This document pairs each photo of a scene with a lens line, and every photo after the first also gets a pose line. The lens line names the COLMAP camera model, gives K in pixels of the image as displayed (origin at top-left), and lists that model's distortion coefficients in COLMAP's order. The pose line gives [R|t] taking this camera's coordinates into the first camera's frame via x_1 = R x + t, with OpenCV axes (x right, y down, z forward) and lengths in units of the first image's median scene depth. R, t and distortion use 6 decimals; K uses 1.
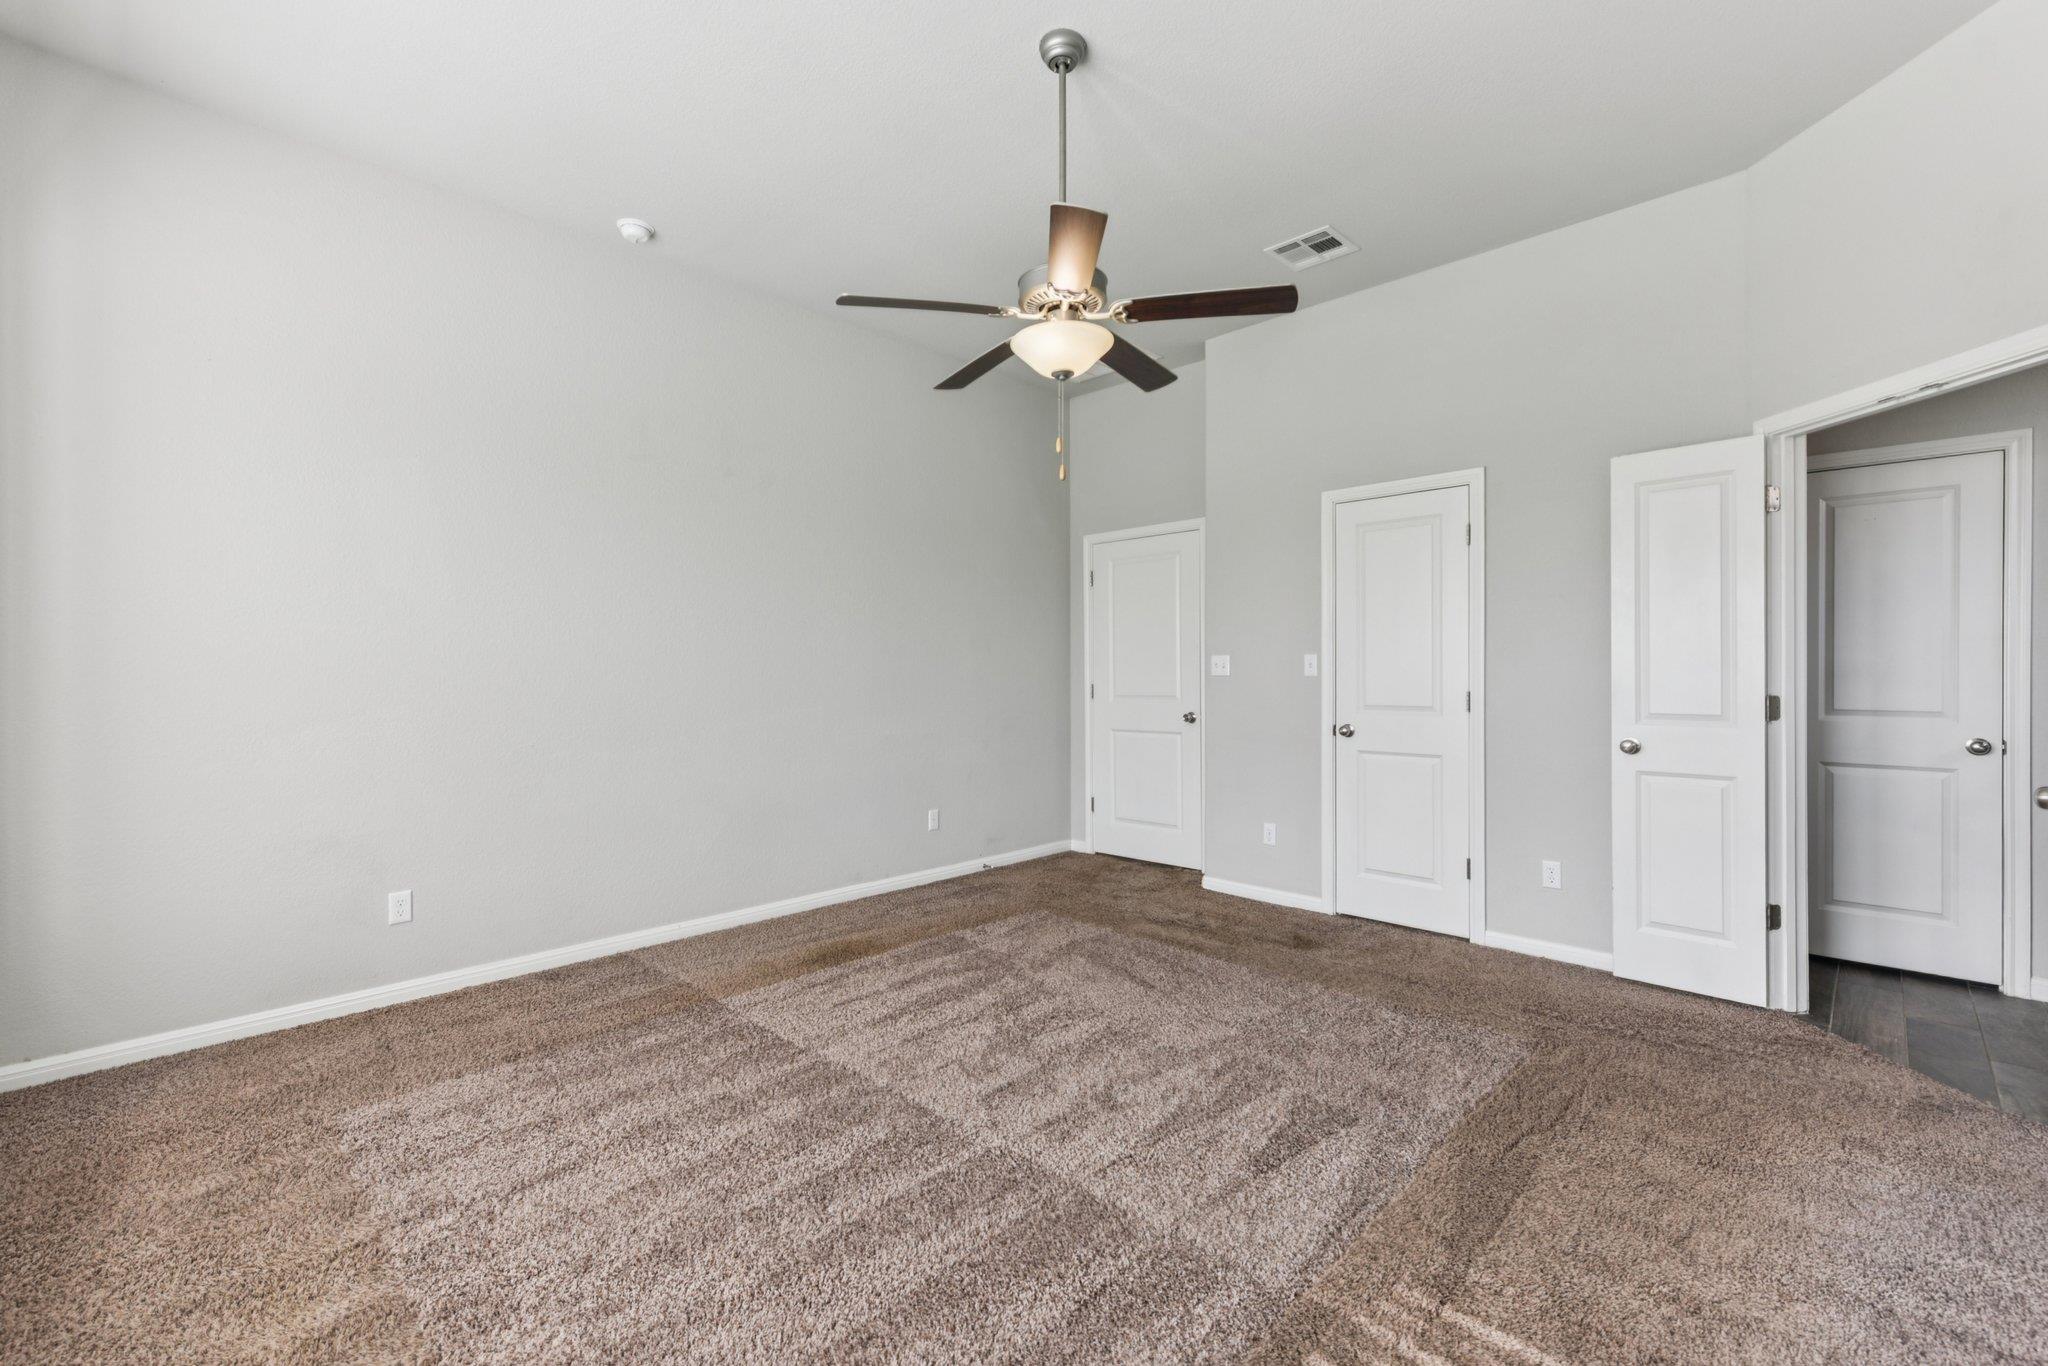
lens RADIAL K [[862.9, 0, 1026.2], [0, 862.9, 681.7], [0, 0, 1]] dist [0.000947, -0.000121]
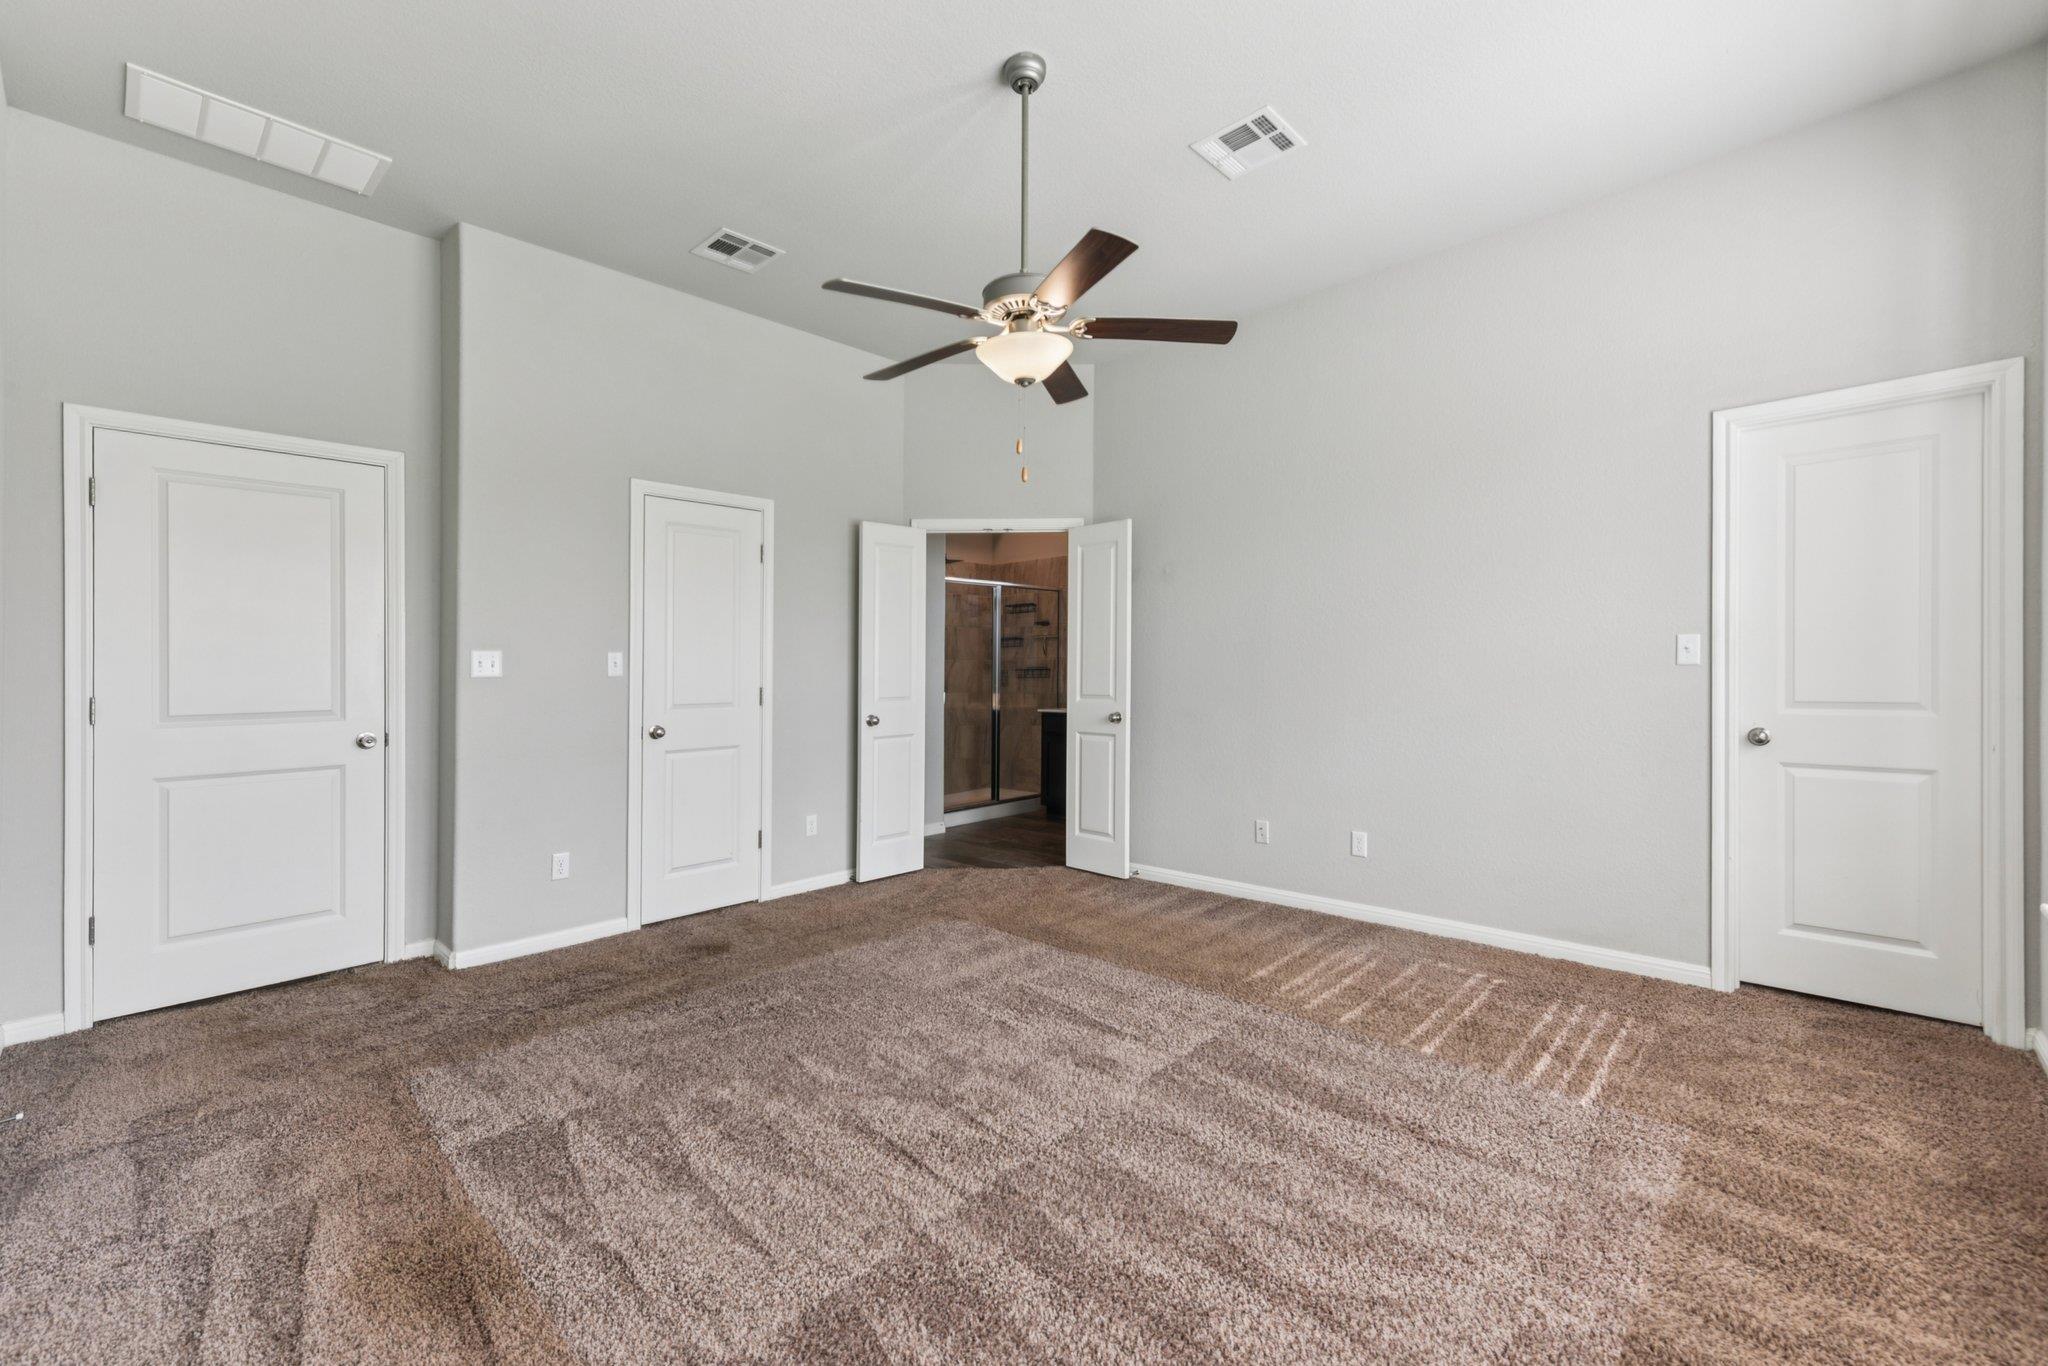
lens RADIAL K [[847.9, 0, 1022.9], [0, 847.9, 672.7], [0, 0, 1]] dist [0.013016, -0.000002]
pose [[-0.010345, -0.000422, 0.999946, -0.636872], [0.021035, 0.999779, 0.000640, -0.001550], [-0.999725, 0.021040, -0.010334, 0.646820]]
